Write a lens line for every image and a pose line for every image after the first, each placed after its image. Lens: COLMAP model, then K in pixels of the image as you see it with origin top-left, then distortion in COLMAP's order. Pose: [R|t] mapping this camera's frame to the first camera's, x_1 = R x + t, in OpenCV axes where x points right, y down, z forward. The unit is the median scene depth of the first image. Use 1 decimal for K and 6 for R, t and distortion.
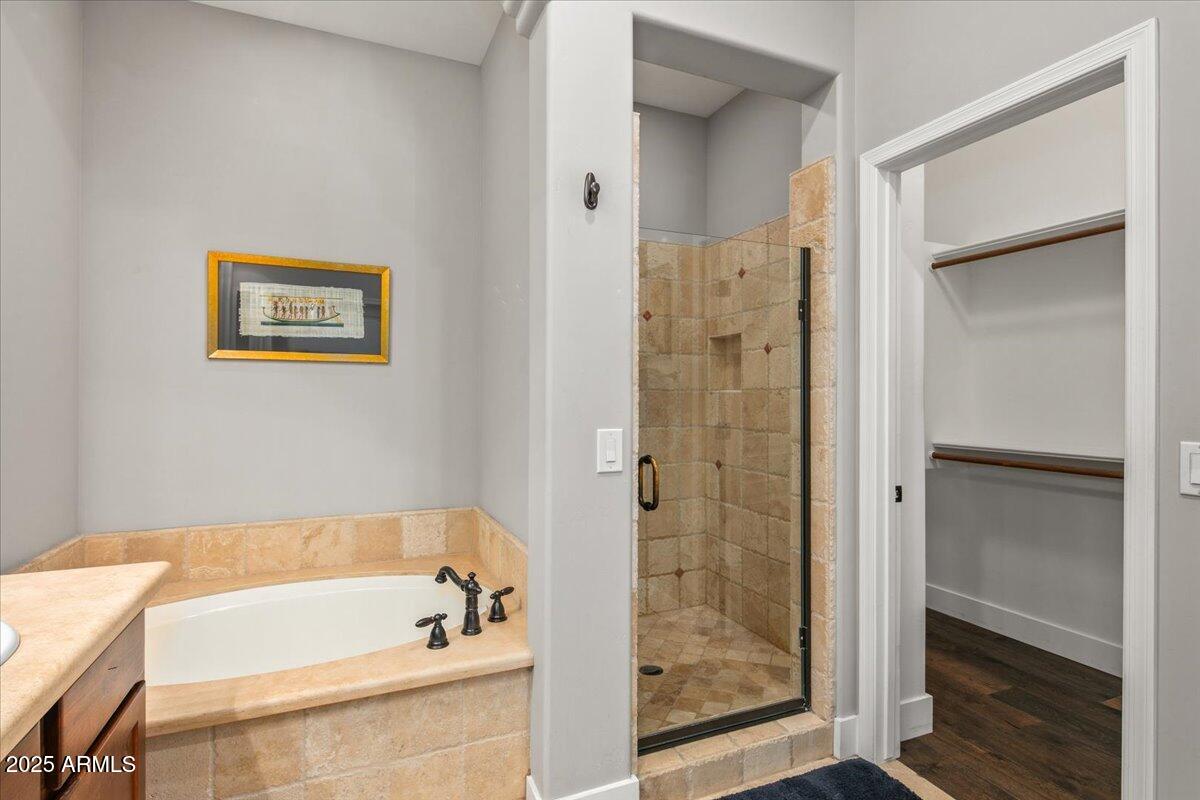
lens RADIAL K [[593.8, 0, 600.5], [0, 593.8, 398.7], [0, 0, 1]] dist [0.004073, 0.000135]
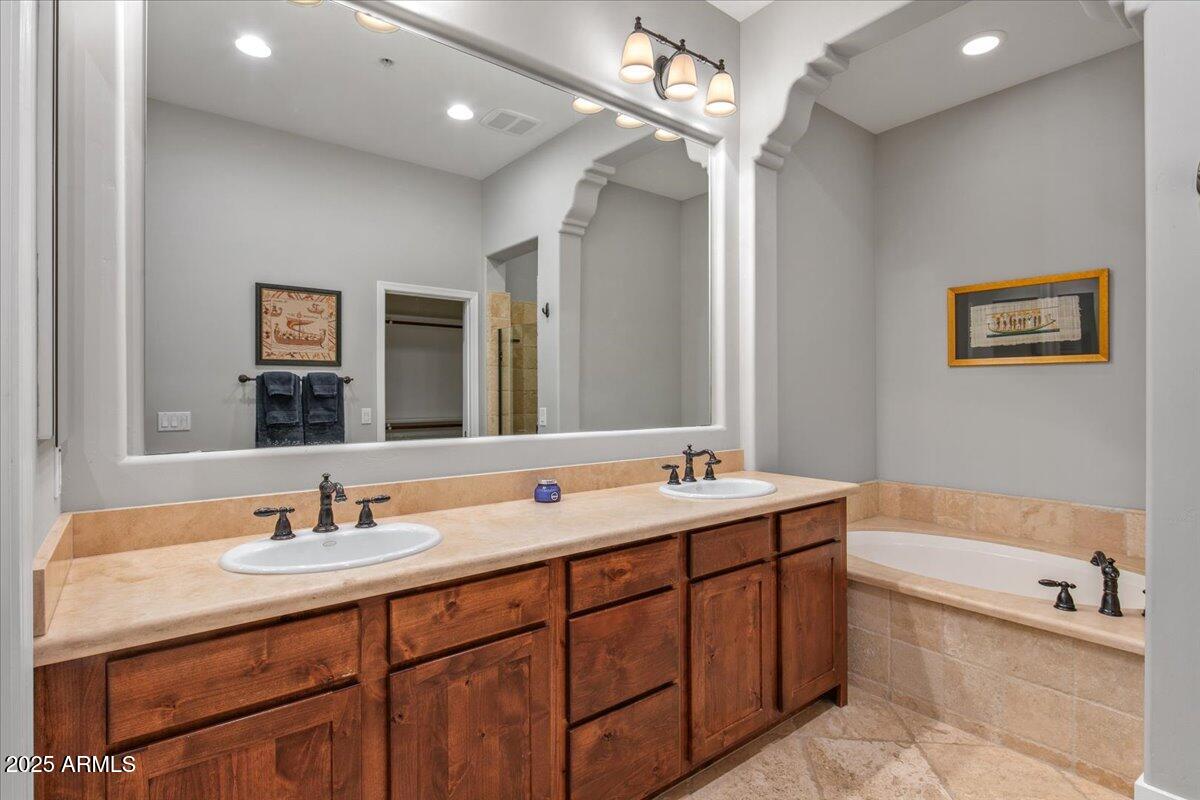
lens RADIAL K [[593.8, 0, 600.5], [0, 593.8, 398.7], [0, 0, 1]] dist [0.004073, 0.000135]
pose [[0.253242, 0.006434, -0.967382, 0.461140], [-0.000532, 0.999979, 0.006511, -0.001199], [0.967403, -0.001134, 0.253240, -0.127038]]
